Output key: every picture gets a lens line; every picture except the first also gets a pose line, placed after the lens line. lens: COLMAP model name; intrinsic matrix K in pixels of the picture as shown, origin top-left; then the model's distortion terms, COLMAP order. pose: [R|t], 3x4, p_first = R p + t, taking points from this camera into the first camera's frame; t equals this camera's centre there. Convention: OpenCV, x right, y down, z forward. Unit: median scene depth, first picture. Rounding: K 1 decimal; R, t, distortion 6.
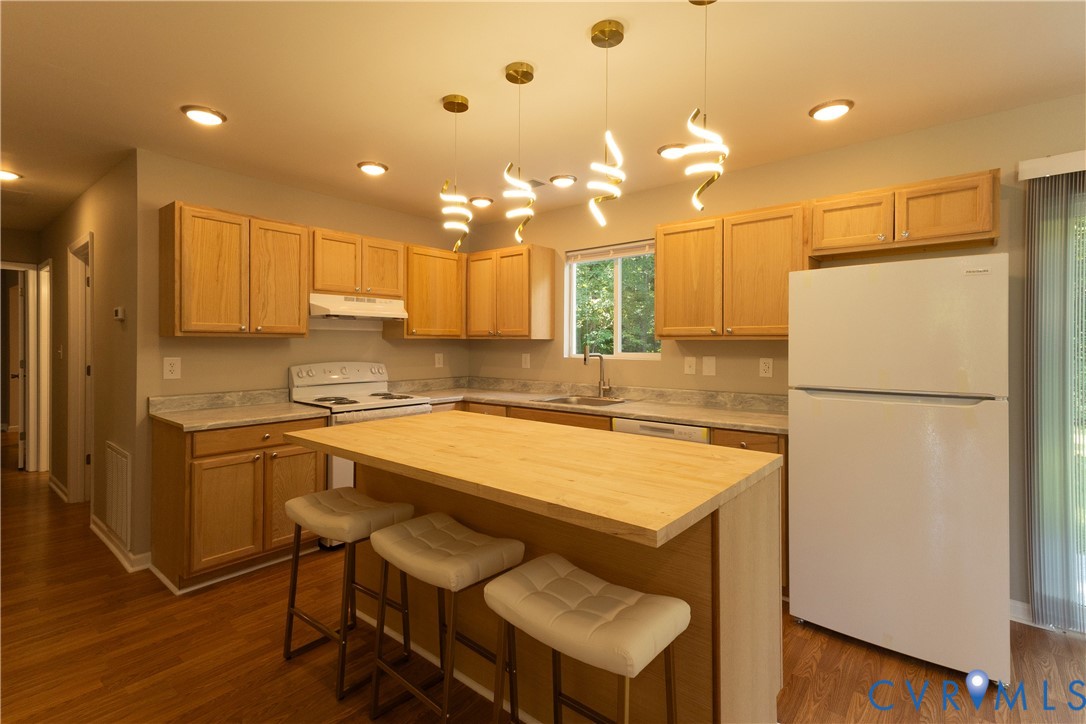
lens RADIAL K [[510.9, 0, 538.8], [0, 510.9, 344.3], [0, 0, 1]] dist [0.019950, -0.000434]
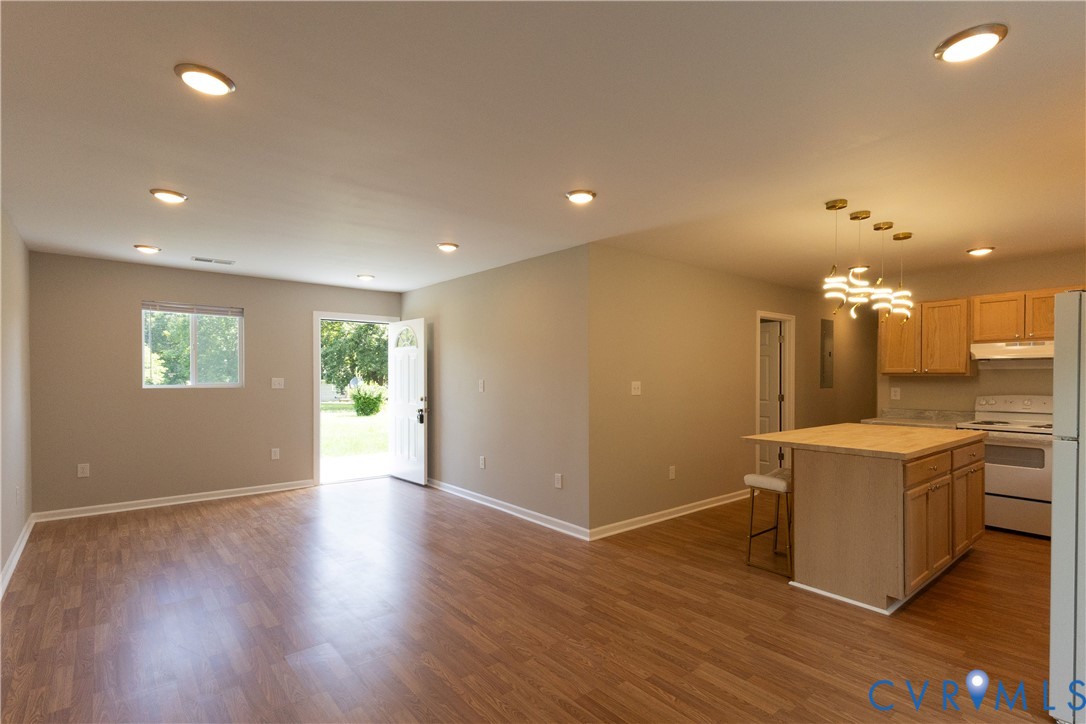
lens RADIAL K [[521.5, 0, 552.4], [0, 521.5, 384.2], [0, 0, 1]] dist [0.030444, 0.000132]
pose [[-0.172309, 0.010726, -0.984985, 1.180508], [-0.001471, 0.999937, 0.011146, -0.004732], [0.985042, 0.003369, -0.172282, 0.124414]]
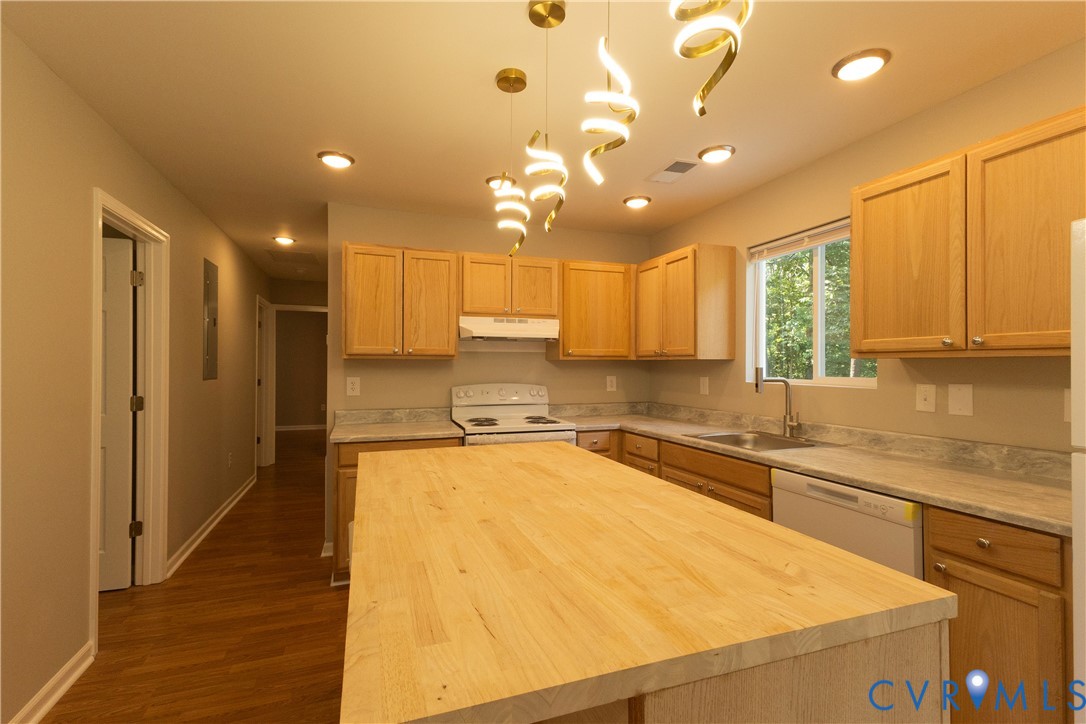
lens RADIAL K [[499.4, 0, 543.0], [0, 499.4, 362.0], [0, 0, 1]] dist [0.020349, -0.000083]
pose [[0.864516, -0.005550, -0.502574, 0.203865], [0.000253, 0.999944, -0.010608, 0.003131], [0.502605, 0.009043, 0.864469, 0.215094]]
